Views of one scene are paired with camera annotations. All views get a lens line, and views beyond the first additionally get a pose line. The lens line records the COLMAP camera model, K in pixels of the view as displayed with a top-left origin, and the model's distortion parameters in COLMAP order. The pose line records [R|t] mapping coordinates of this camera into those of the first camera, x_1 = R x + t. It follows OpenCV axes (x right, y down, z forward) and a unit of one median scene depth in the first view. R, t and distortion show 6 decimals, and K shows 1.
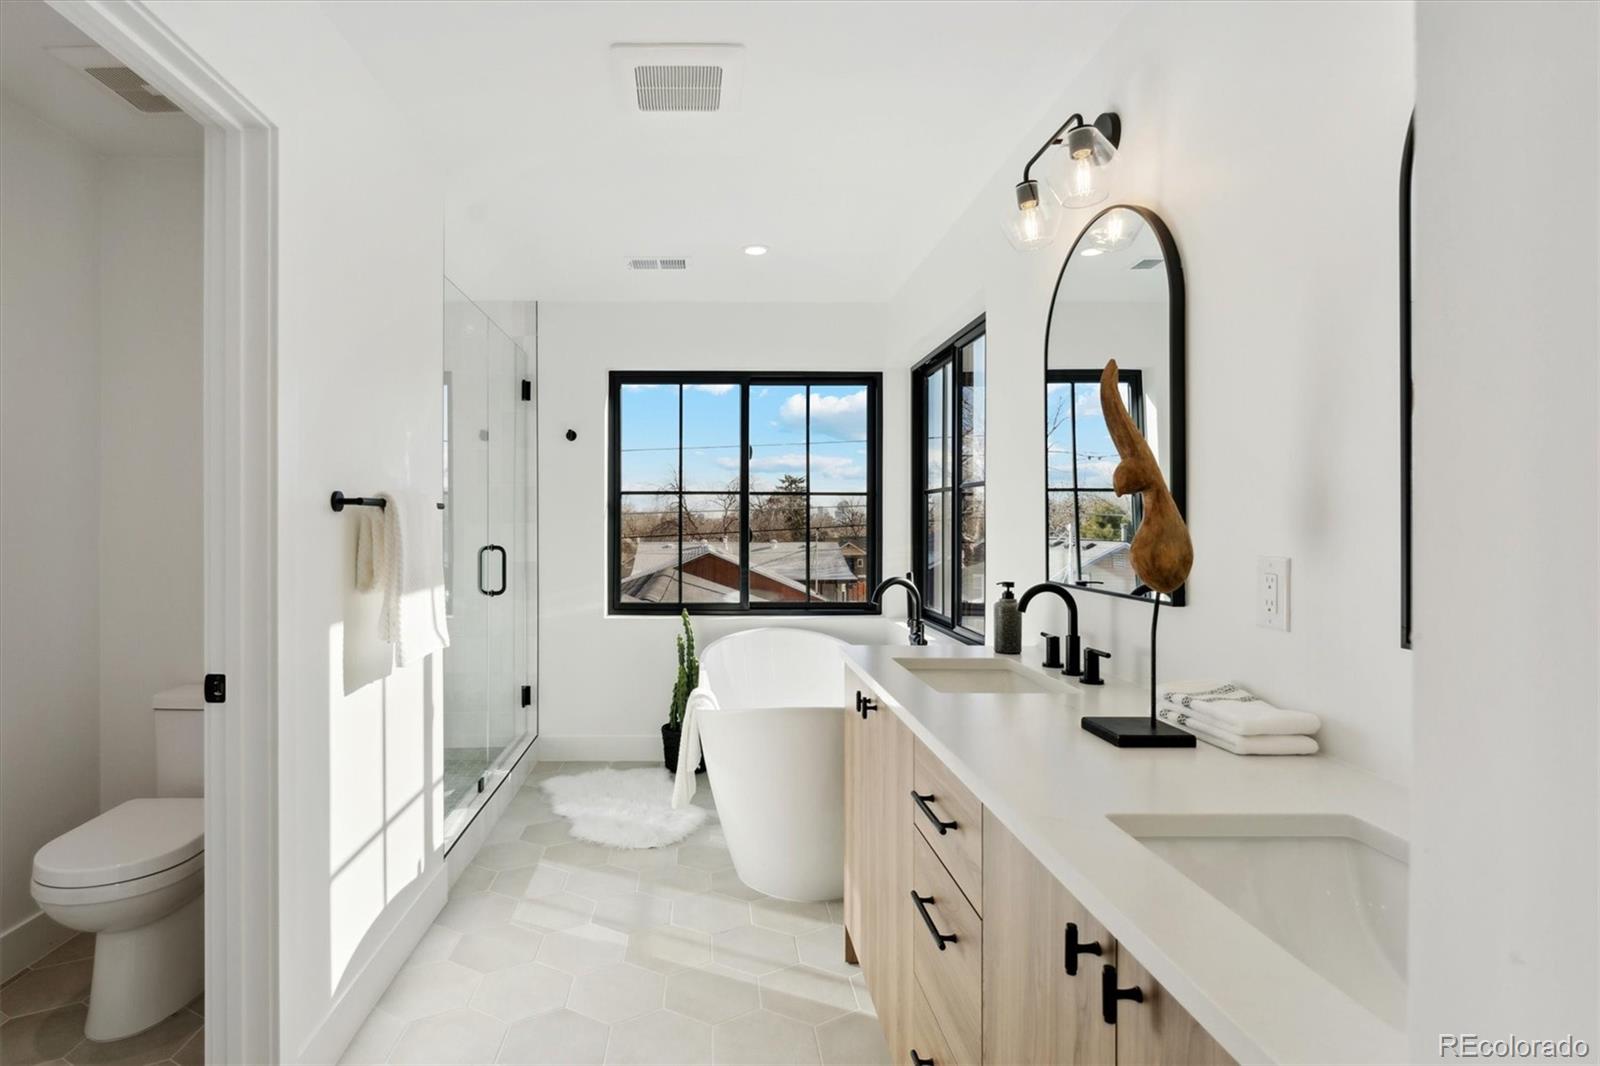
lens RADIAL K [[819.3, 0, 746.0], [0, 819.3, 492.4], [0, 0, 1]] dist [0.002993, 0.000021]
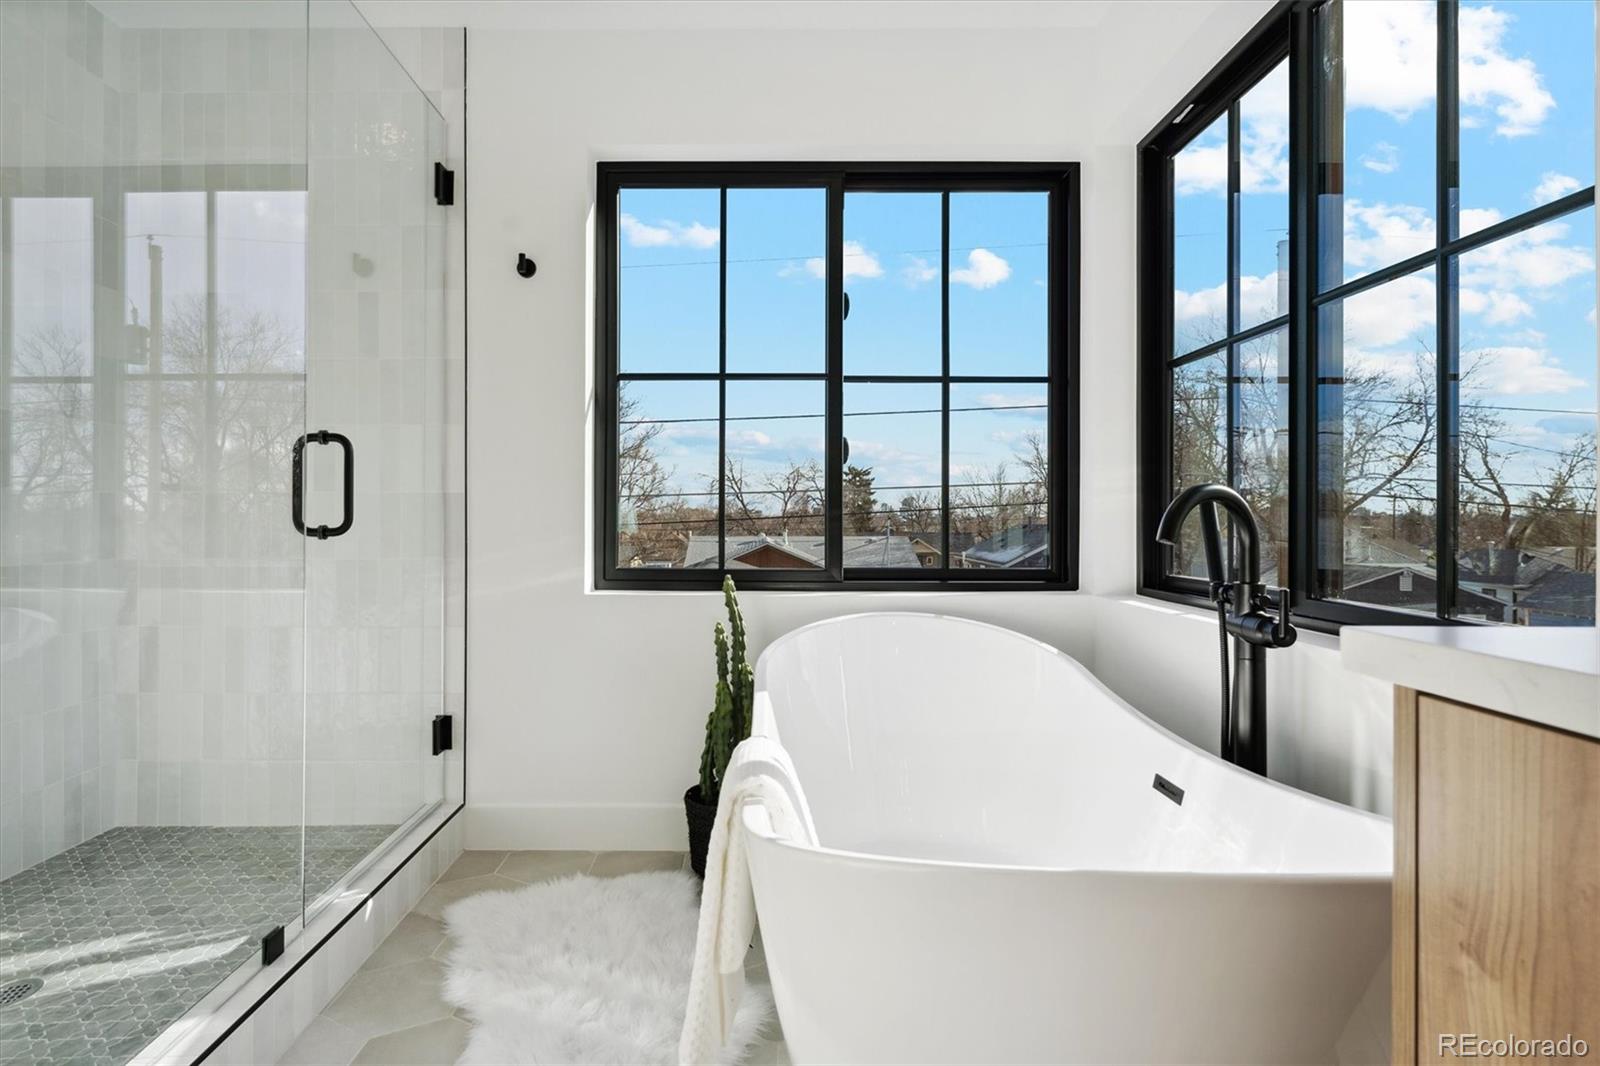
lens RADIAL K [[736.0, 0, 803.2], [0, 736.0, 522.1], [0, 0, 1]] dist [0.000029, 0.000251]
pose [[0.999978, 0.003021, 0.005827, -0.030511], [-0.003094, 0.999918, 0.012461, 0.109453], [-0.005789, -0.012479, 0.999905, 0.559218]]
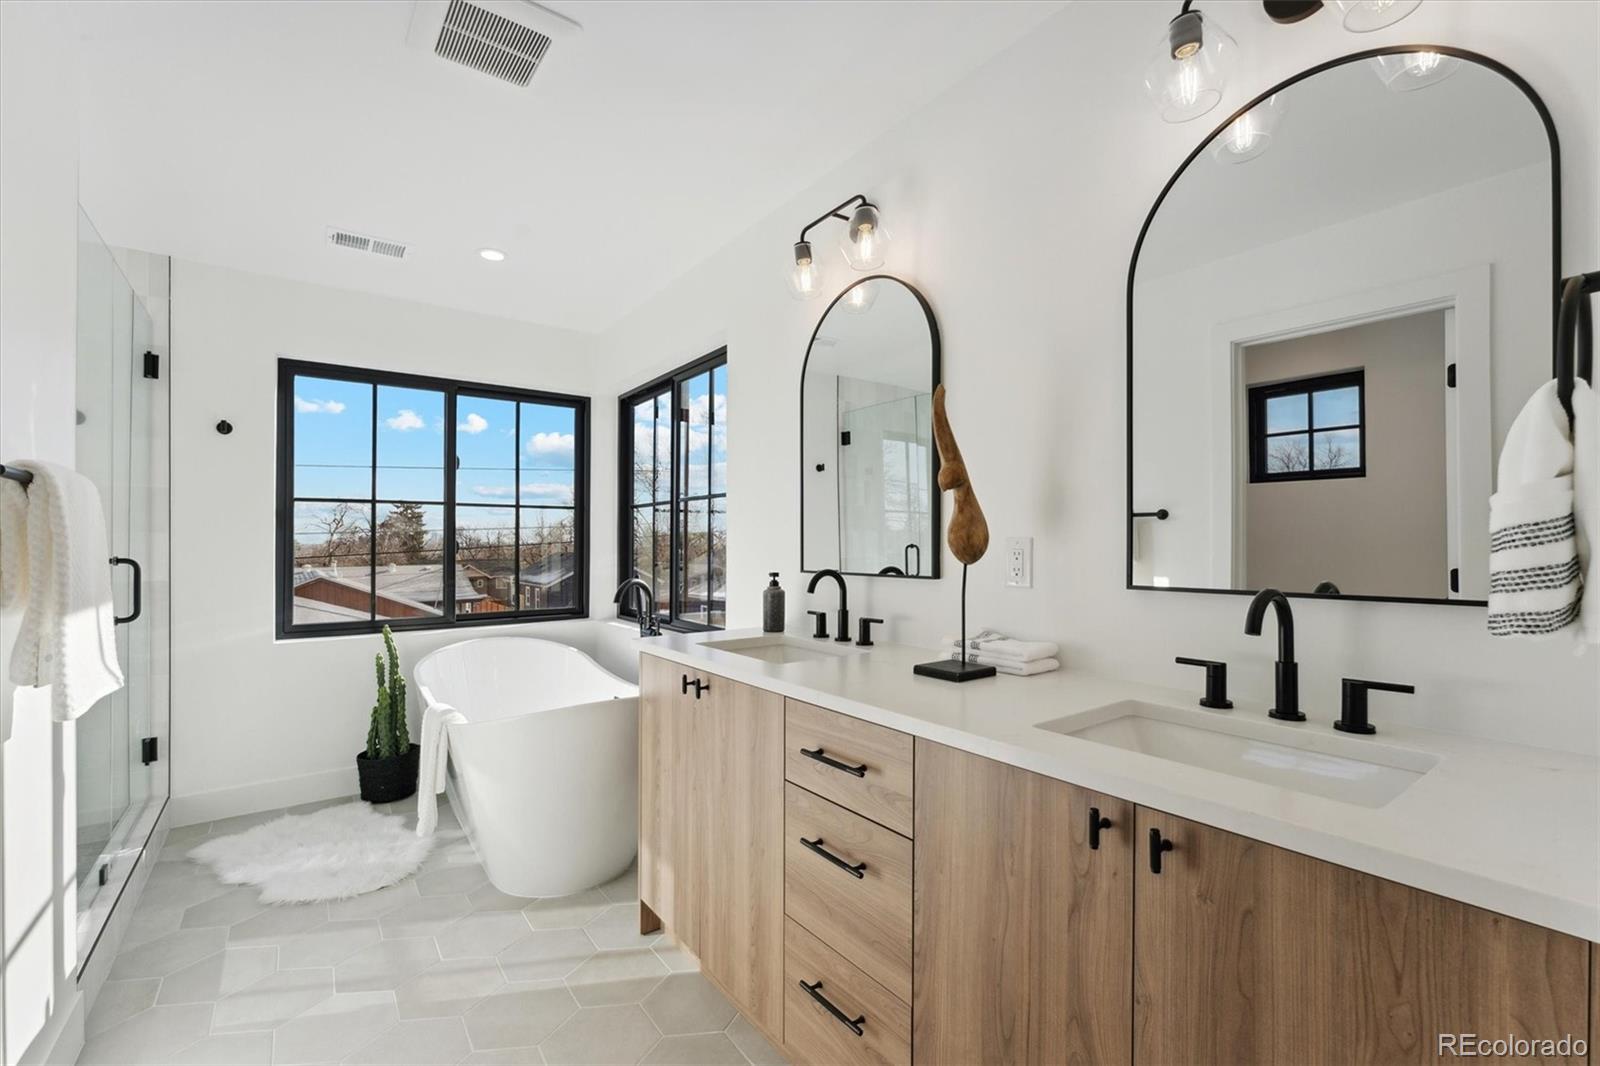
lens RADIAL K [[672.4, 0, 786.9], [0, 672.4, 530.3], [0, 0, 1]] dist [-0.000377, -0.000183]
pose [[0.813165, 0.006794, 0.581994, -0.164010], [-0.010419, 0.999942, 0.002885, 0.030043], [-0.581940, -0.008410, 0.813188, 0.126739]]
